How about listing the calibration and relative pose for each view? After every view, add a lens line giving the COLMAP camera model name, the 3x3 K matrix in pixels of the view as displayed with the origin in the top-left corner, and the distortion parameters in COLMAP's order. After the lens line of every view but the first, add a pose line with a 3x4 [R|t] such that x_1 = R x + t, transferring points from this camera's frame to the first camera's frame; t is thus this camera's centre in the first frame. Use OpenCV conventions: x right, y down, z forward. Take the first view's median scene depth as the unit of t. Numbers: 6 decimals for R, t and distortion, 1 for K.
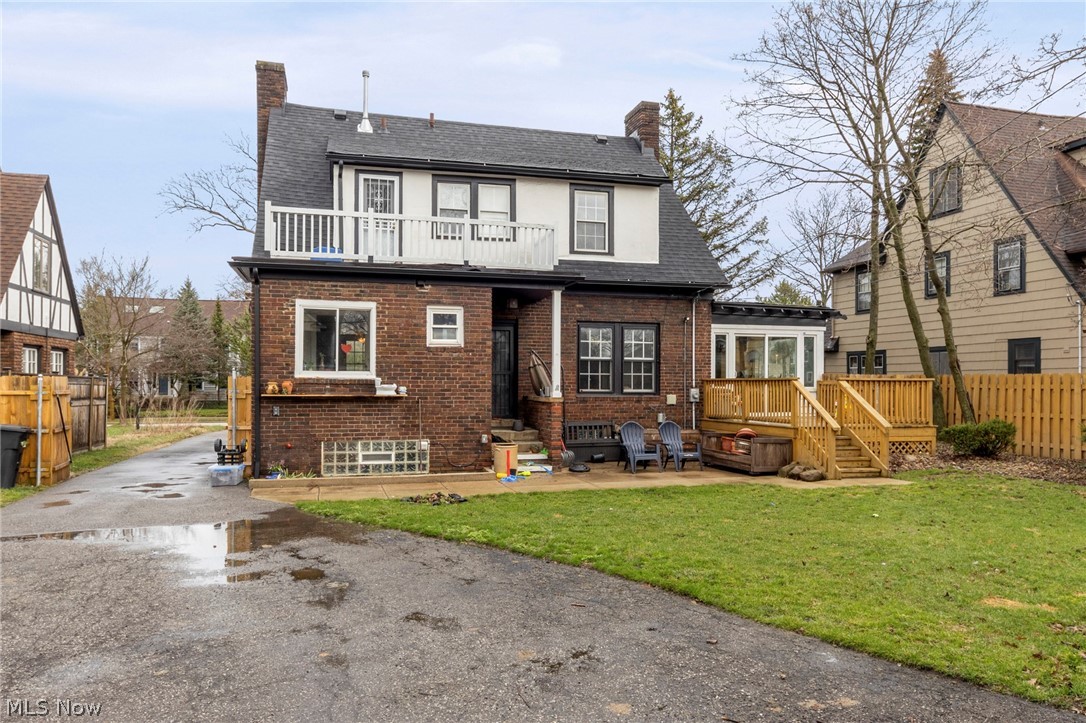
lens RADIAL K [[722.0, 0, 563.1], [0, 722.0, 382.4], [0, 0, 1]] dist [-0.013034, -0.001470]
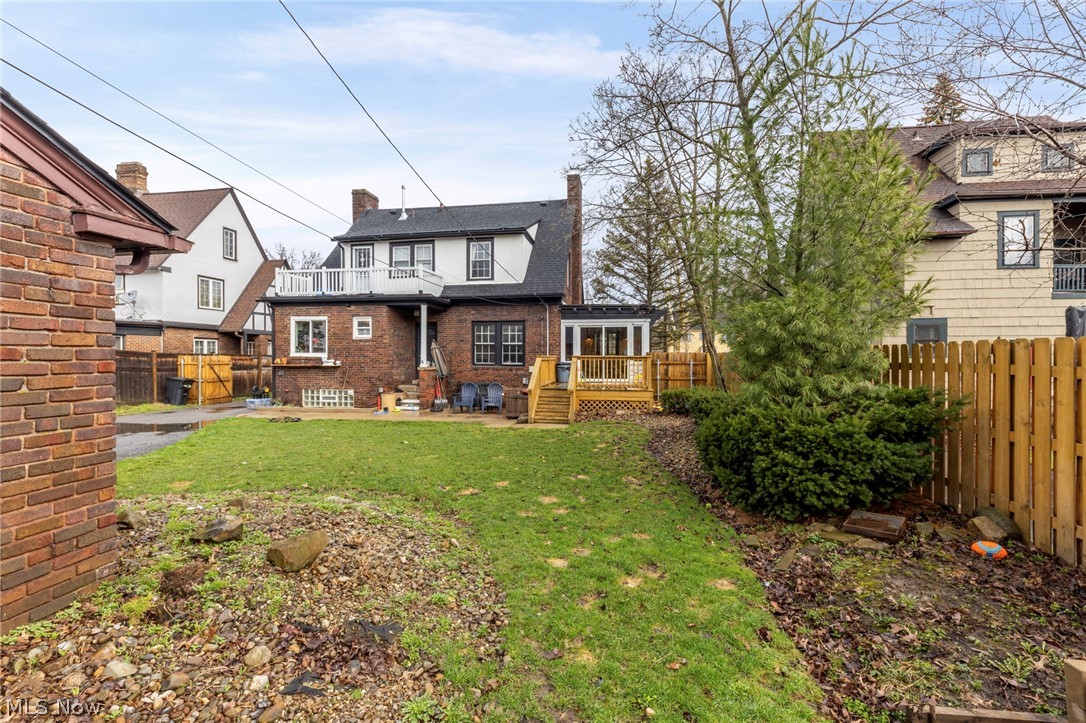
lens RADIAL K [[460.6, 0, 545.5], [0, 460.6, 365.2], [0, 0, 1]] dist [0.014388, 0.000070]
pose [[0.904446, 0.004865, -0.426561, 0.748936], [0.001108, 0.999905, 0.013752, 0.001012], [0.426588, -0.012911, 0.904354, 0.137461]]
